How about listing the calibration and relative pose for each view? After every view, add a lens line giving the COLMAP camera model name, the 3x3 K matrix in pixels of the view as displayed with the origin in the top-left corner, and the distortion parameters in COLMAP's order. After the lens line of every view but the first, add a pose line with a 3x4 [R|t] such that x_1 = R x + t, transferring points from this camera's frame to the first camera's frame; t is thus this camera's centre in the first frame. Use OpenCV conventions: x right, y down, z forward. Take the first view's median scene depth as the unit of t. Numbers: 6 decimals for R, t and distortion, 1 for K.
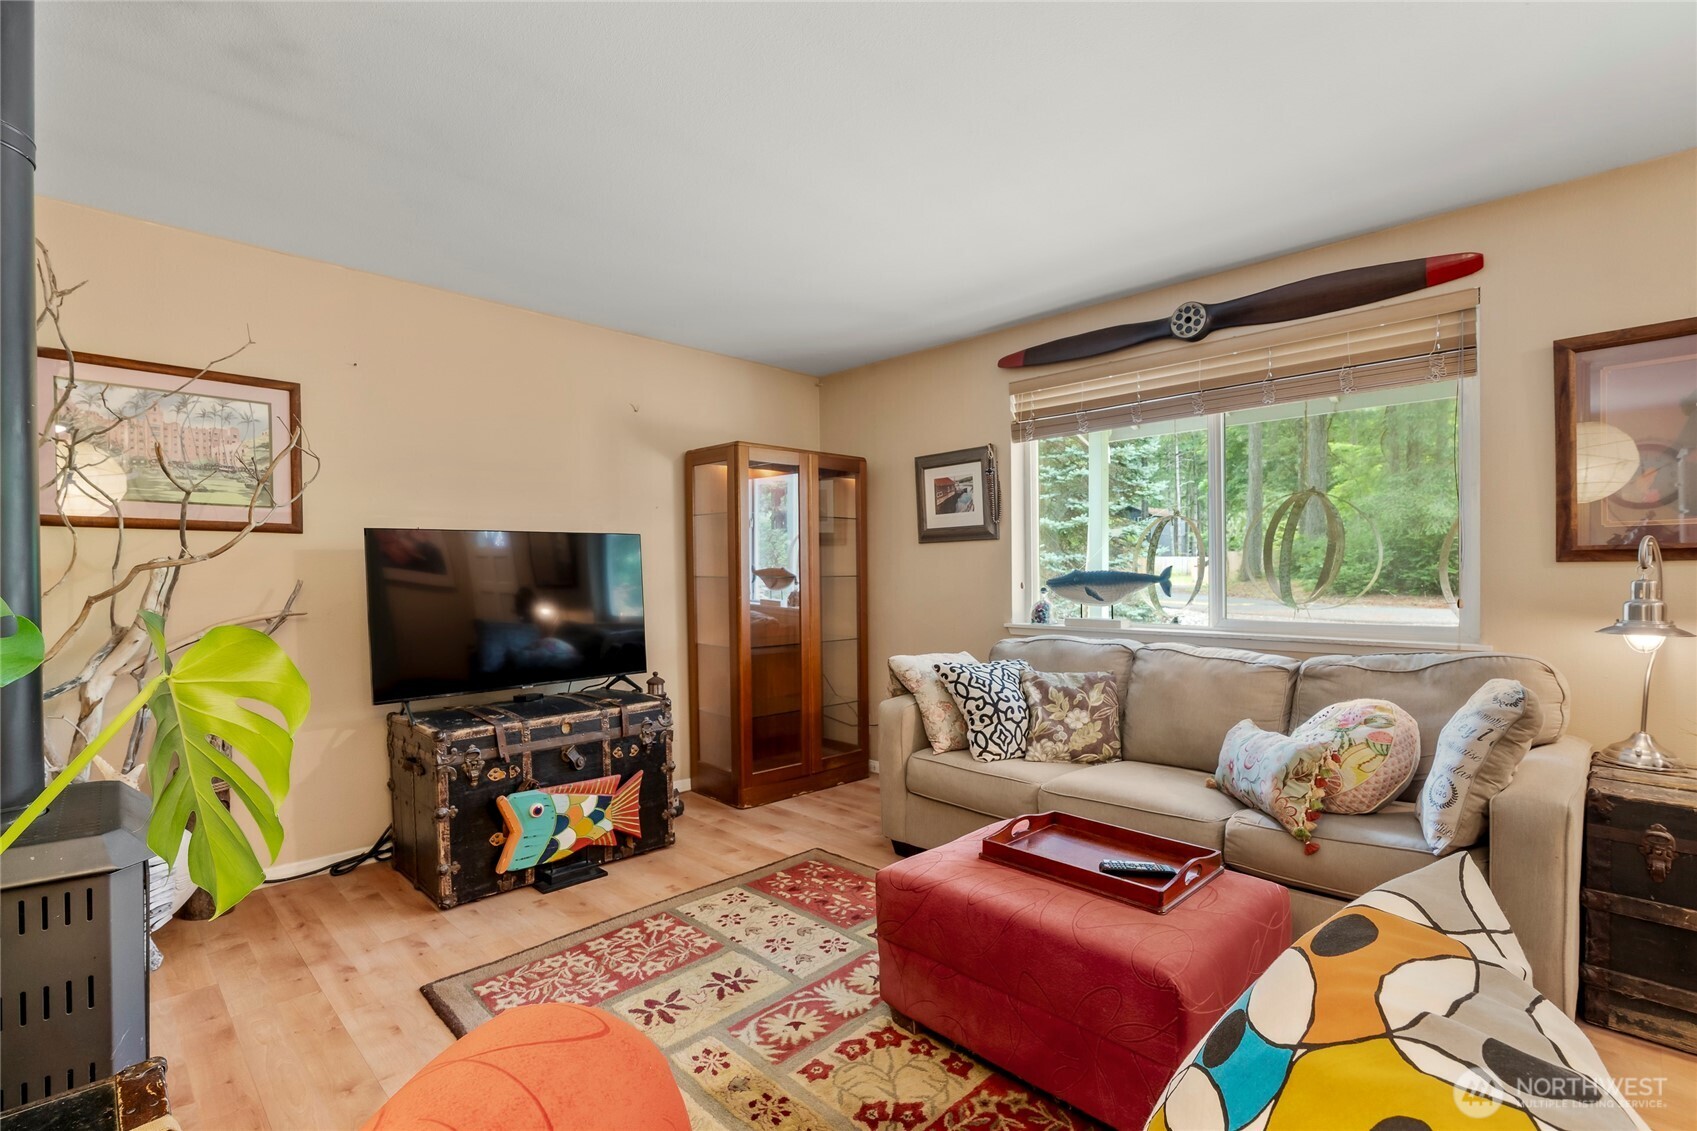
lens RADIAL K [[762.4, 0, 842.4], [0, 762.4, 572.1], [0, 0, 1]] dist [-0.000540, -0.000038]
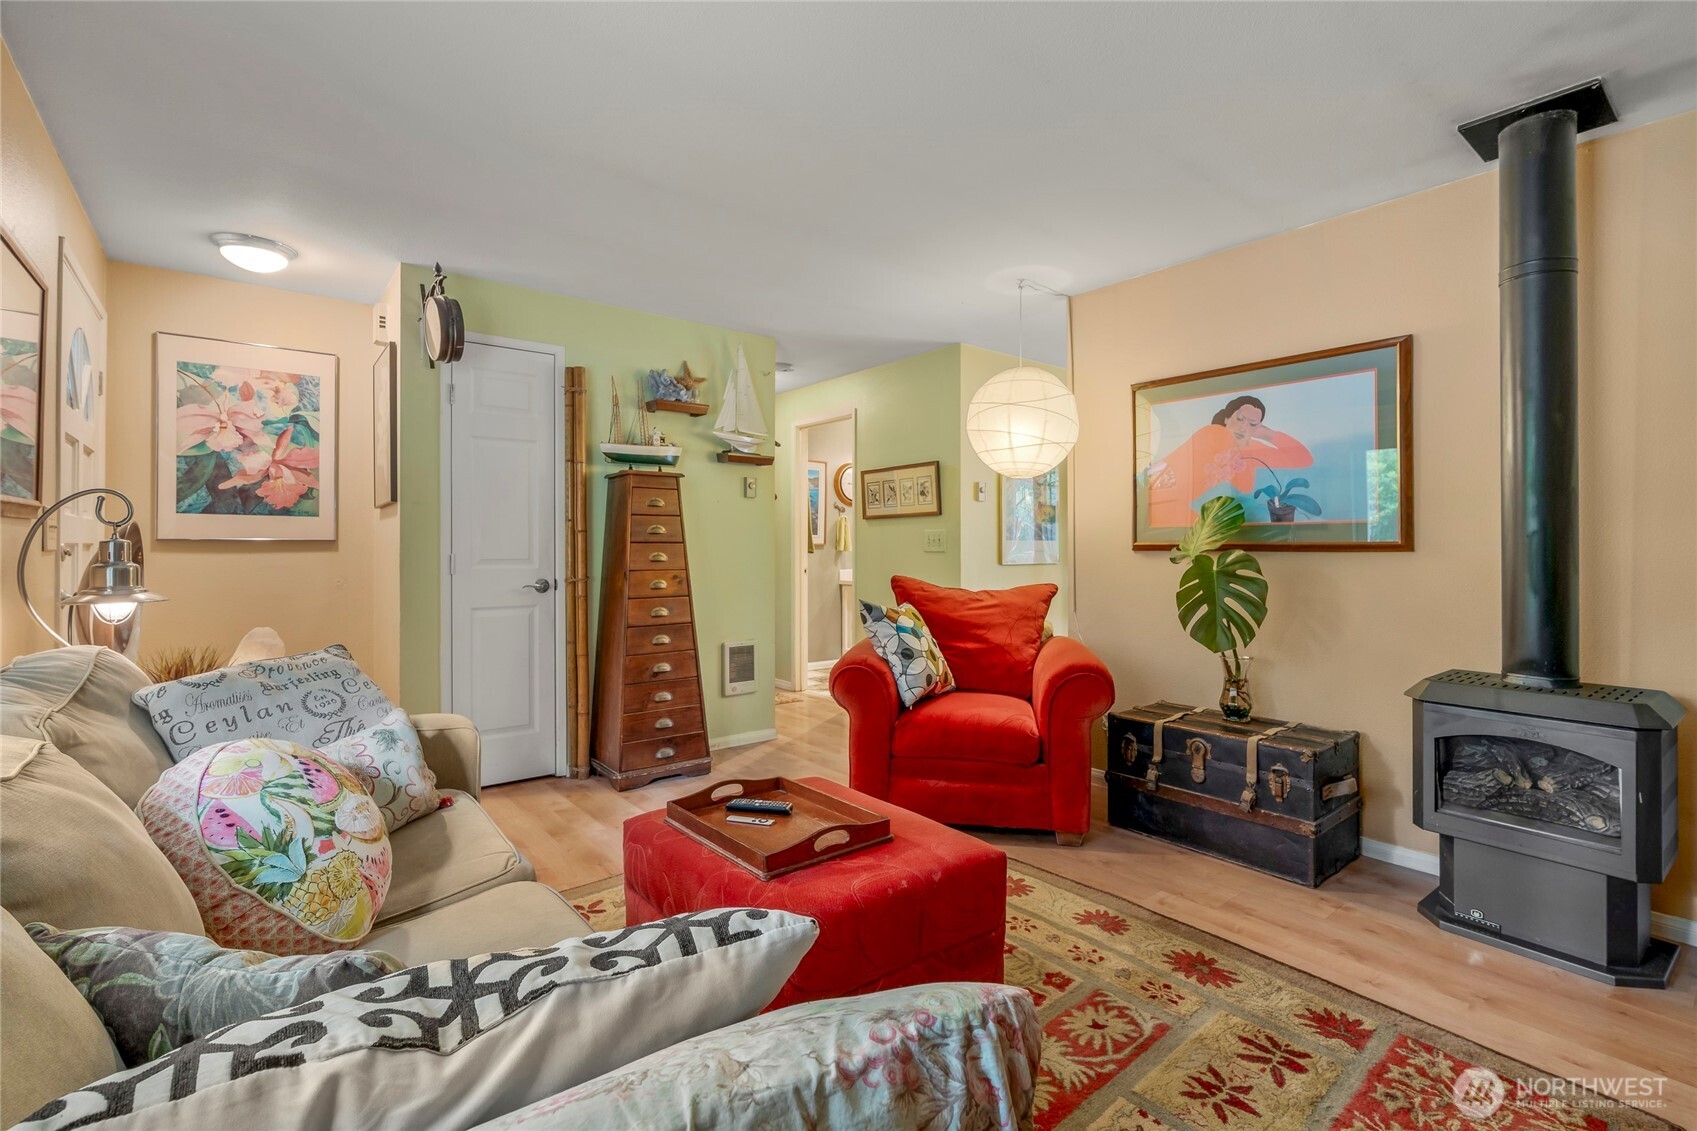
lens RADIAL K [[762.4, 0, 854.8], [0, 762.4, 557.2], [0, 0, 1]] dist [-0.000540, -0.000038]
pose [[-0.995539, -0.002558, 0.094319, 0.137742], [-0.002433, 0.999996, 0.001432, 0.029455], [-0.094322, 0.001196, -0.995541, 1.860453]]
